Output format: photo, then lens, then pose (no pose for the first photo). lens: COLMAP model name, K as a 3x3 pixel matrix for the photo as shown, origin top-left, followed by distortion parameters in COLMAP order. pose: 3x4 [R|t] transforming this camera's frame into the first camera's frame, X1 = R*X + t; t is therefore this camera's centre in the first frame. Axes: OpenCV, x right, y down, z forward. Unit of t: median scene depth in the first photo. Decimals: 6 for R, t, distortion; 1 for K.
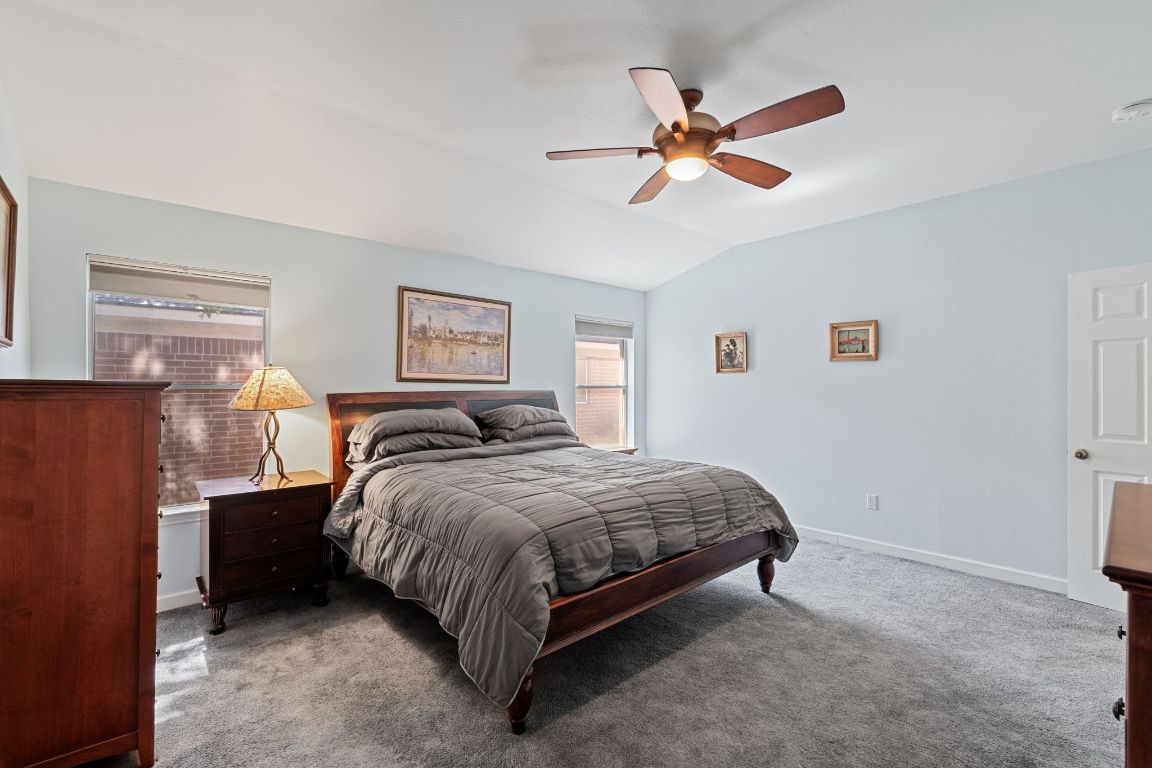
lens RADIAL K [[505.2, 0, 580.3], [0, 505.2, 381.0], [0, 0, 1]] dist [-0.010109, -0.000027]
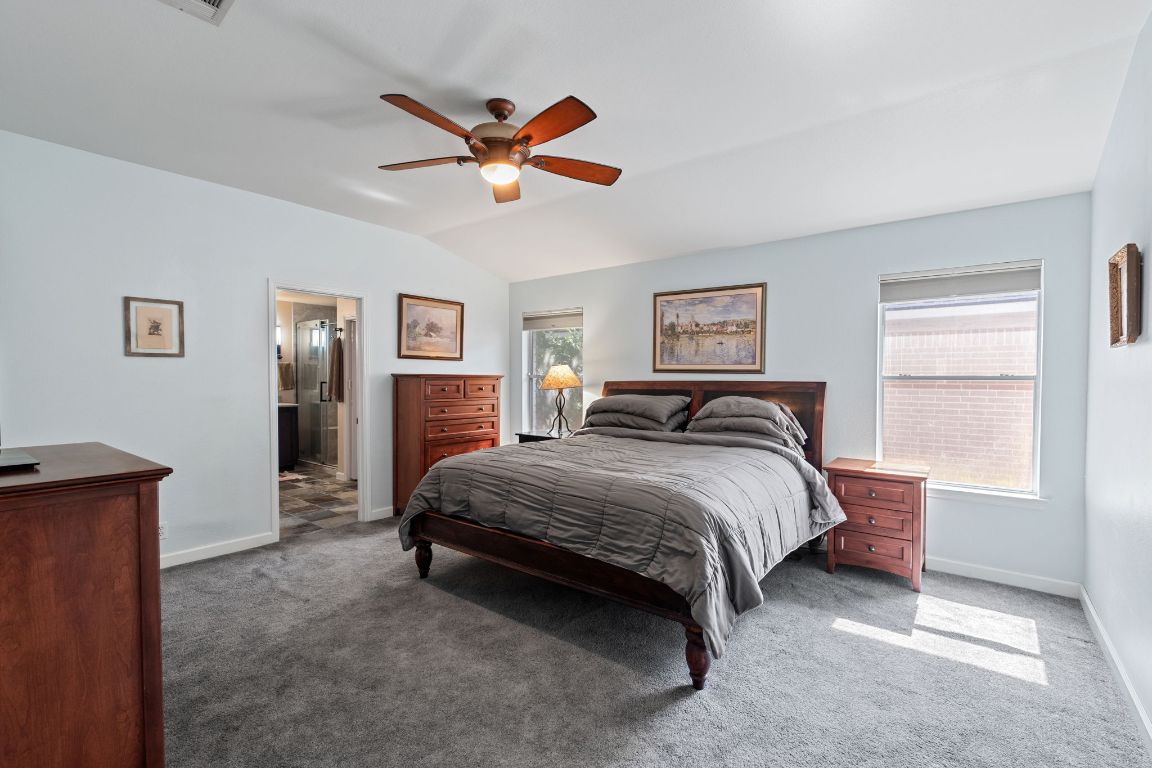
lens RADIAL K [[505.2, 0, 577.9], [0, 505.2, 389.6], [0, 0, 1]] dist [-0.010109, -0.000027]
pose [[0.181125, 0.024240, -0.983161, 0.755166], [0.009477, 0.999607, 0.026391, 0.007998], [0.983414, -0.014098, 0.180824, 0.560471]]
